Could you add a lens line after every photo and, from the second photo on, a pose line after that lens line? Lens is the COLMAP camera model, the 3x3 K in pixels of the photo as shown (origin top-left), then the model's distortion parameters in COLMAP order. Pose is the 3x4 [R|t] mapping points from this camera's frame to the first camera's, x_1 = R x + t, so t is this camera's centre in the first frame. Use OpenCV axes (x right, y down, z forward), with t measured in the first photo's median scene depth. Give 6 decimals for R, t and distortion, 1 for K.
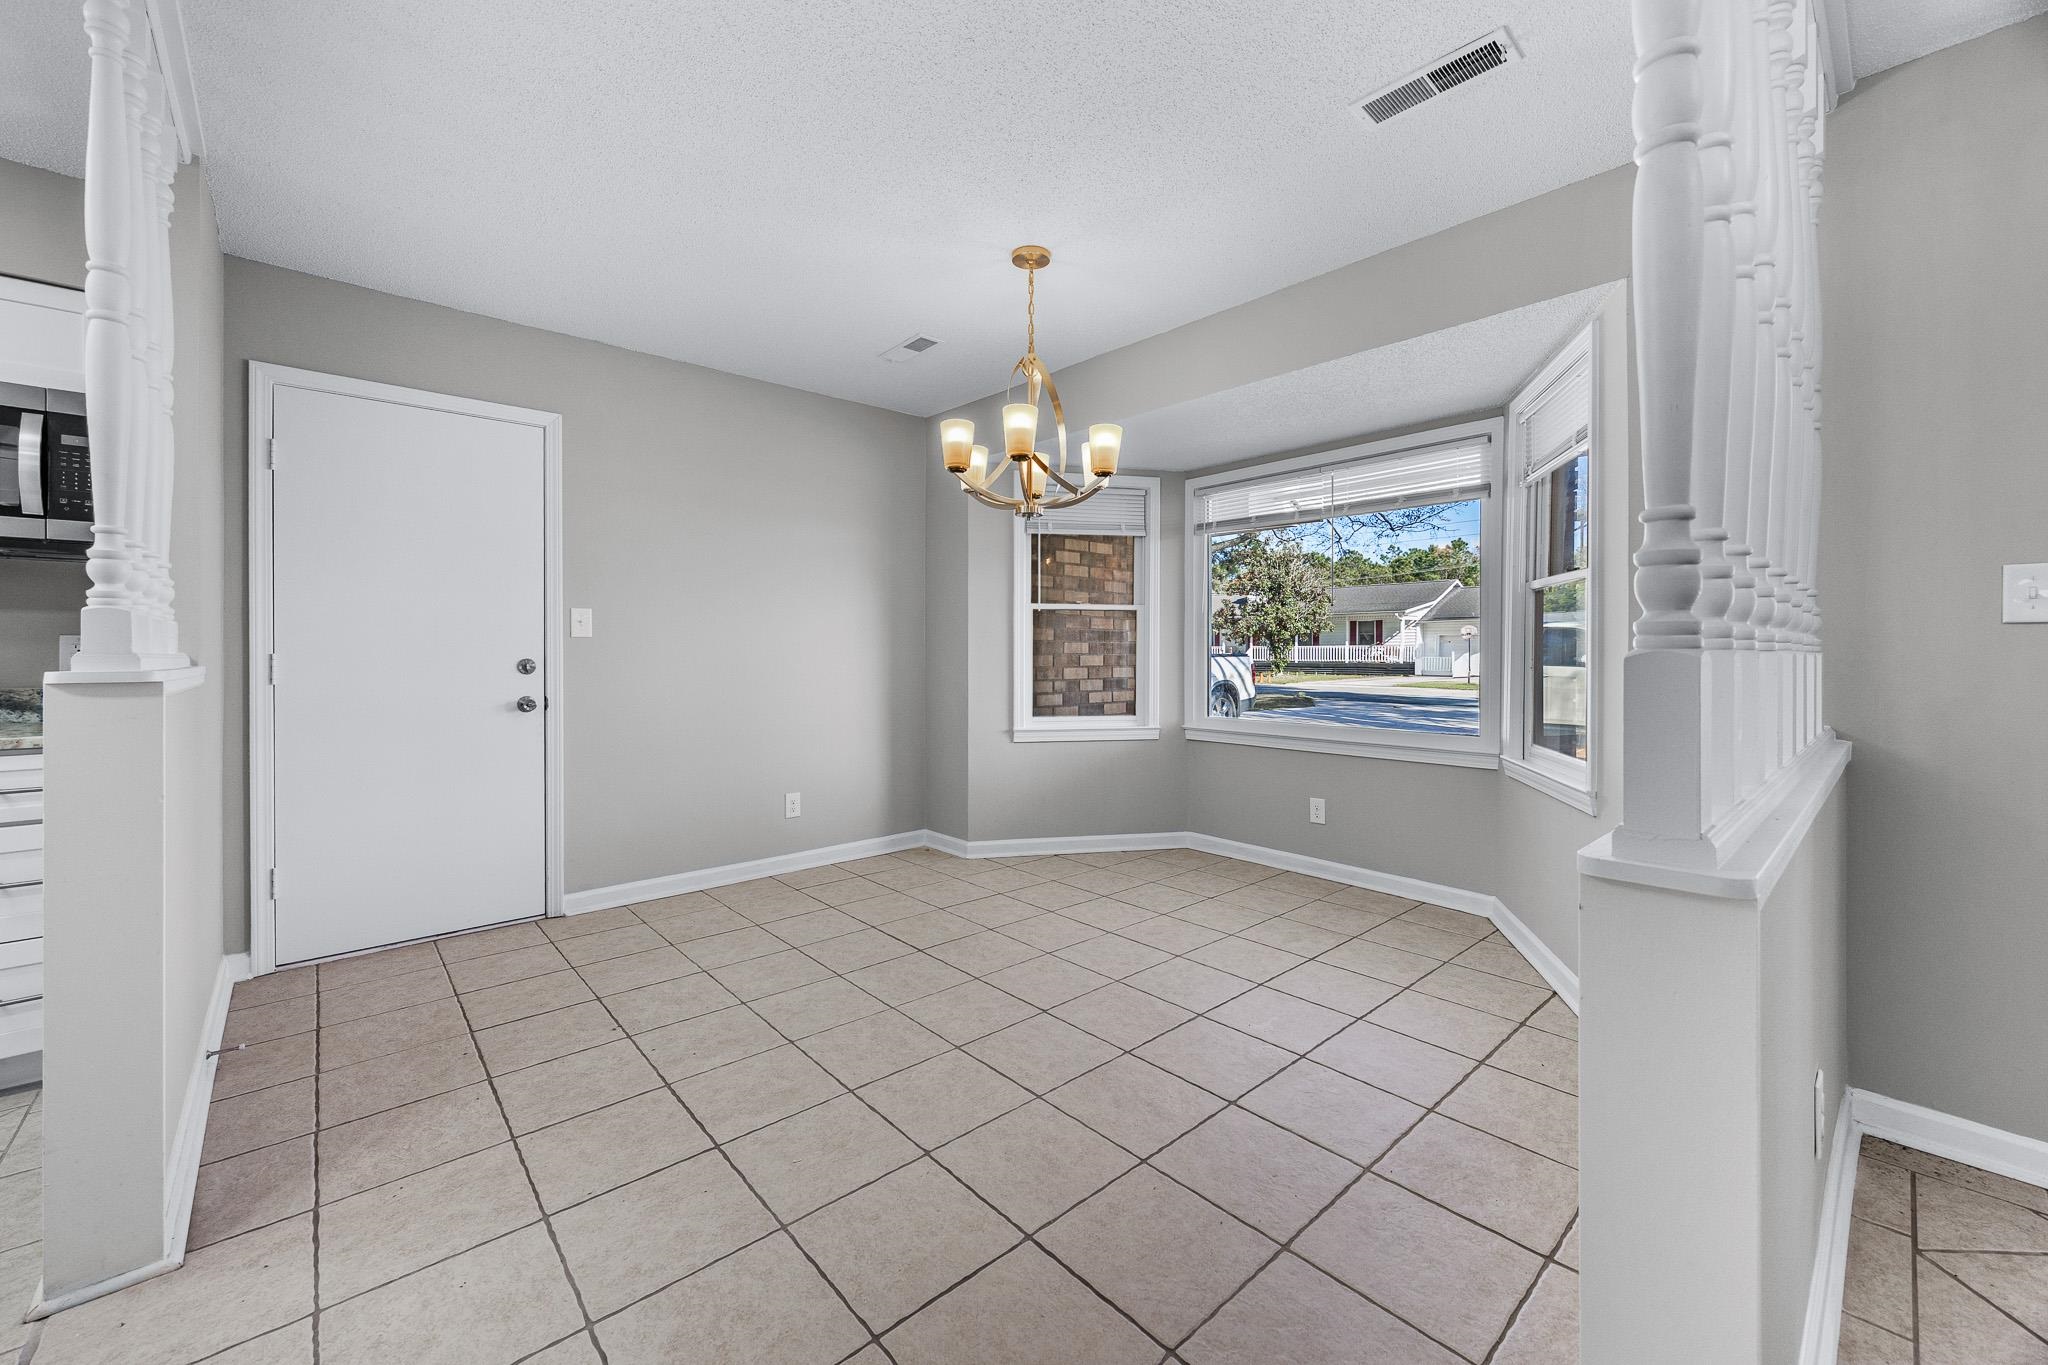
lens RADIAL K [[788.0, 0, 1033.5], [0, 788.0, 652.0], [0, 0, 1]] dist [-0.000958, -0.000379]
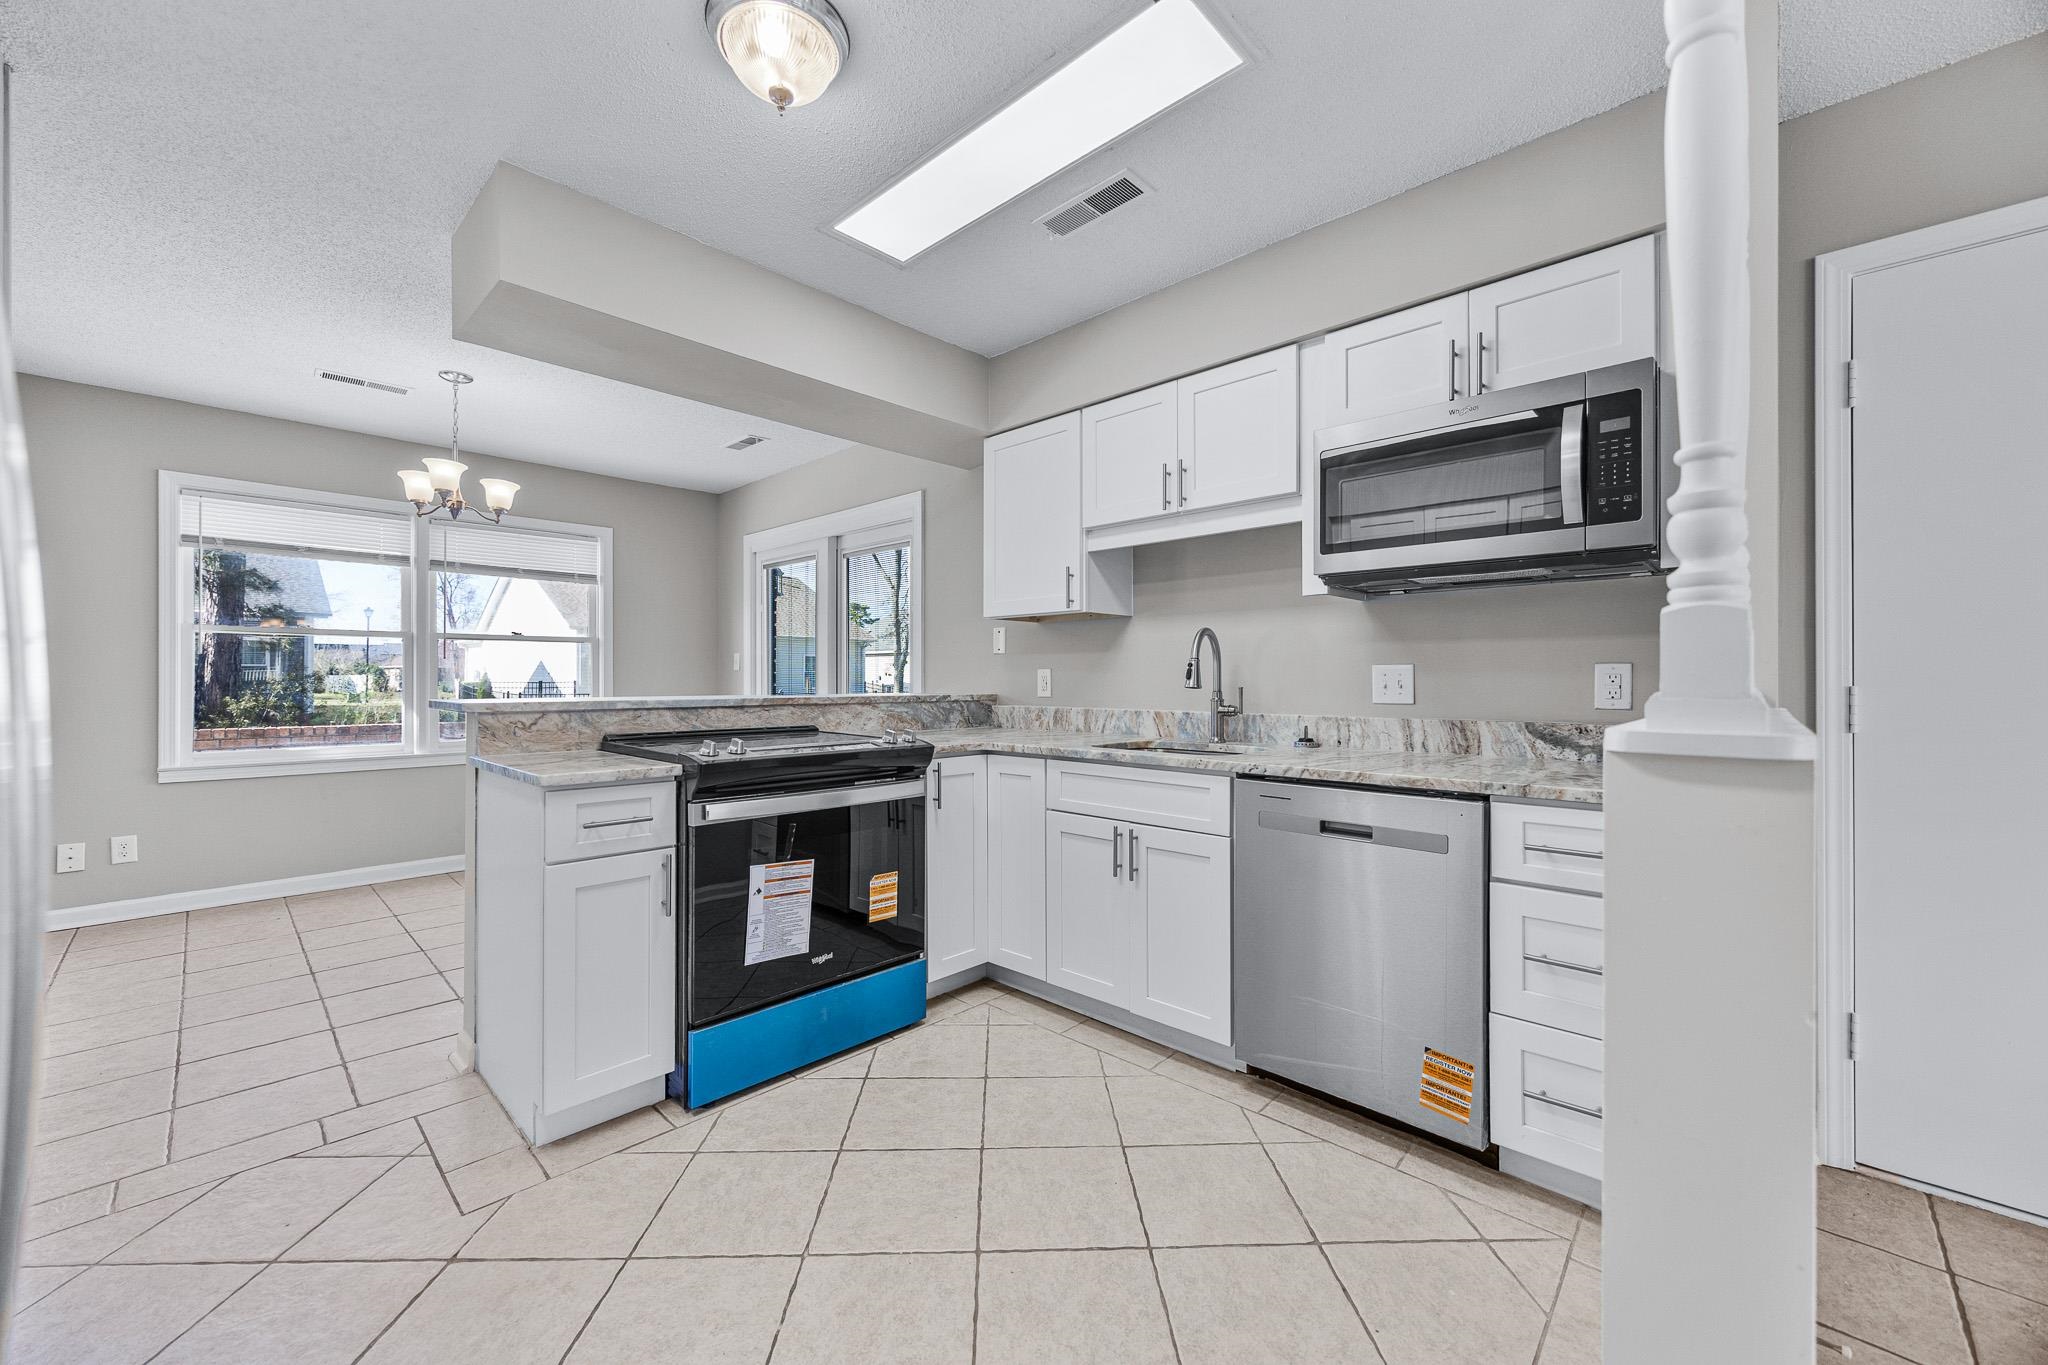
lens RADIAL K [[788.0, 0, 996.2], [0, 788.0, 679.7], [0, 0, 1]] dist [-0.000958, -0.000379]
pose [[0.041492, 0.002489, -0.999136, -0.306021], [-0.000179, 0.999997, 0.002484, -0.004383], [0.999139, 0.000076, 0.041493, 0.232448]]
